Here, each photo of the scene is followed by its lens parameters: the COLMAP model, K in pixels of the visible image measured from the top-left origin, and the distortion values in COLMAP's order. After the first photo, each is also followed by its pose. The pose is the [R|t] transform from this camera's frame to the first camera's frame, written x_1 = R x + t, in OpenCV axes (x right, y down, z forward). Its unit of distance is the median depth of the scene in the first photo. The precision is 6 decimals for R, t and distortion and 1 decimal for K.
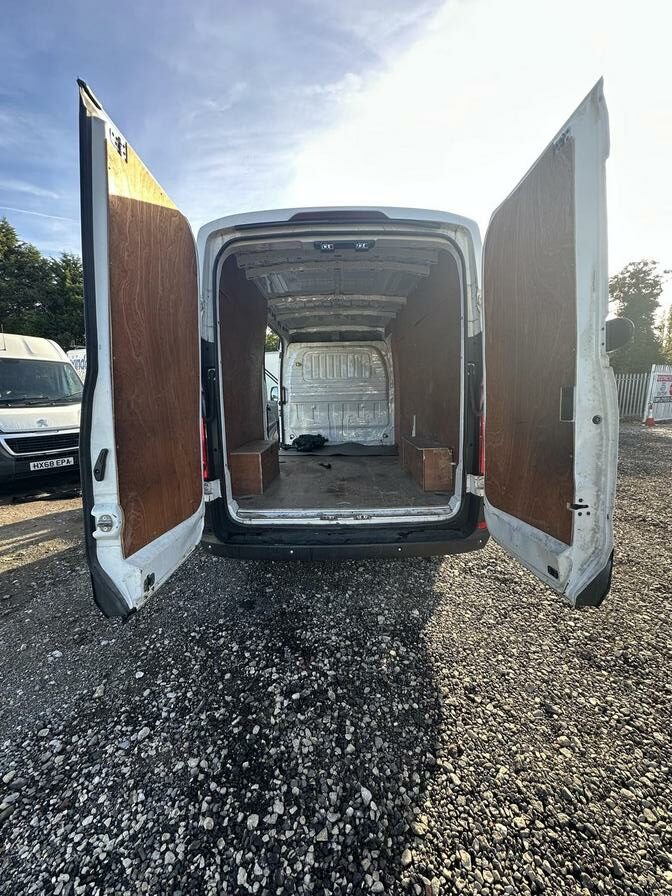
lens RADIAL K [[356.3, 0, 334.8], [0, 356.3, 445.8], [0, 0, 1]] dist [-0.001288, 0.000088]
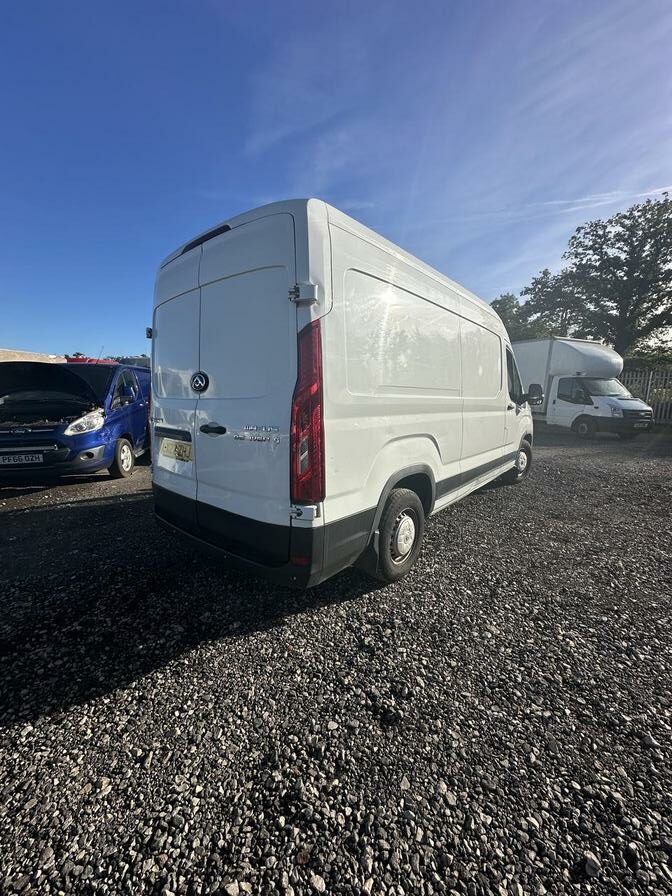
lens RADIAL K [[356.3, 0, 334.8], [0, 356.3, 445.8], [0, 0, 1]] dist [-0.001288, 0.000088]
pose [[0.764899, 0.106223, -0.635331, 1.191981], [-0.099053, 0.993975, 0.046932, -0.118497], [0.636489, 0.027033, 0.770812, 0.470603]]
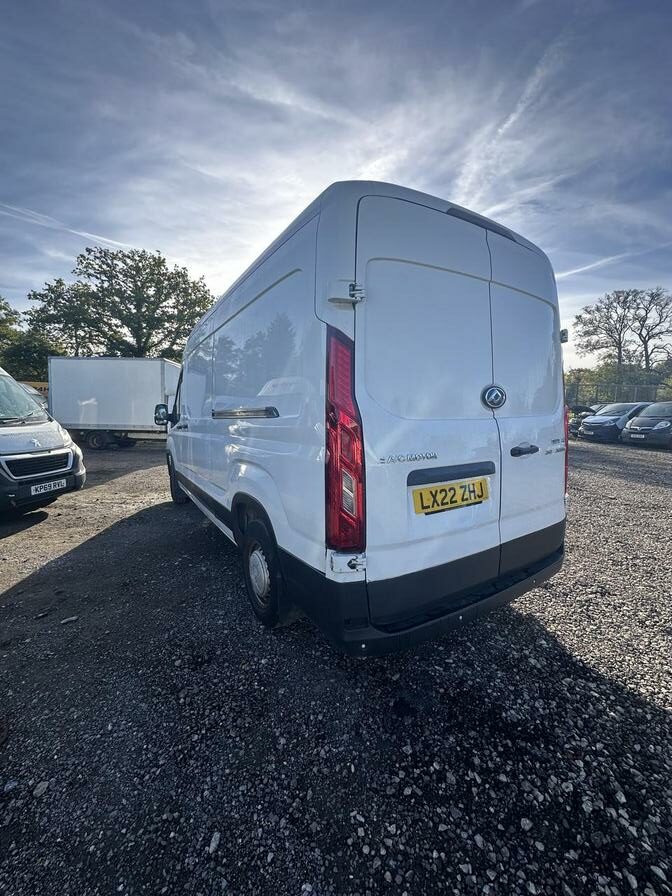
lens RADIAL K [[356.7, 0, 336.0], [0, 356.7, 448.0], [0, 0, 1]] dist [-0.001030, 0.000276]
pose [[0.844449, -0.046858, 0.533582, -0.888161], [0.069552, 0.997325, -0.022491, -0.099394], [-0.531101, 0.056104, 0.845449, 0.517630]]
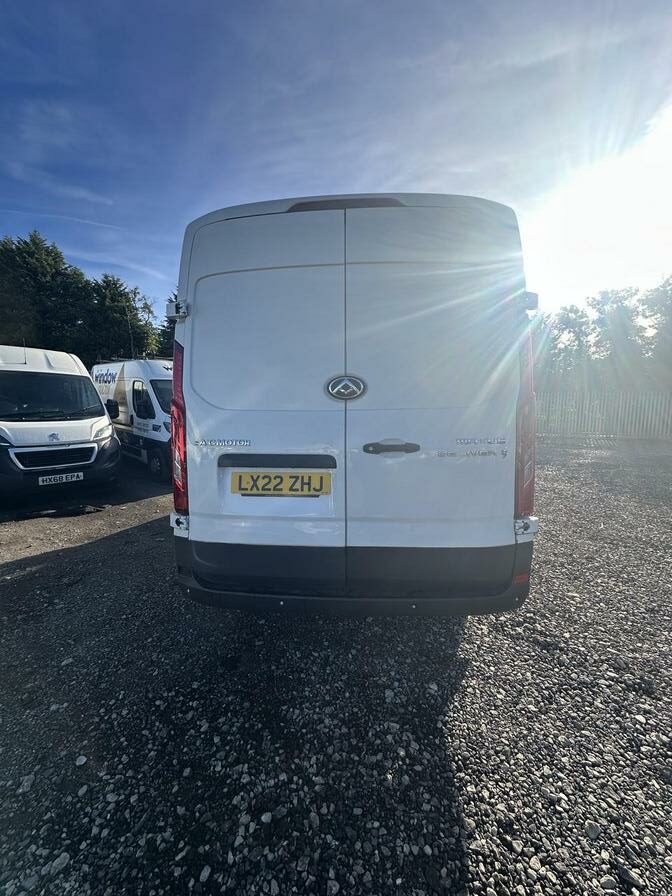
lens RADIAL K [[356.3, 0, 334.8], [0, 356.3, 445.8], [0, 0, 1]] dist [-0.001288, 0.000088]
pose [[0.997505, 0.017915, -0.068291, 0.060018], [-0.020709, 0.998968, -0.040430, -0.043144], [0.067497, 0.041744, 0.996846, 0.194185]]
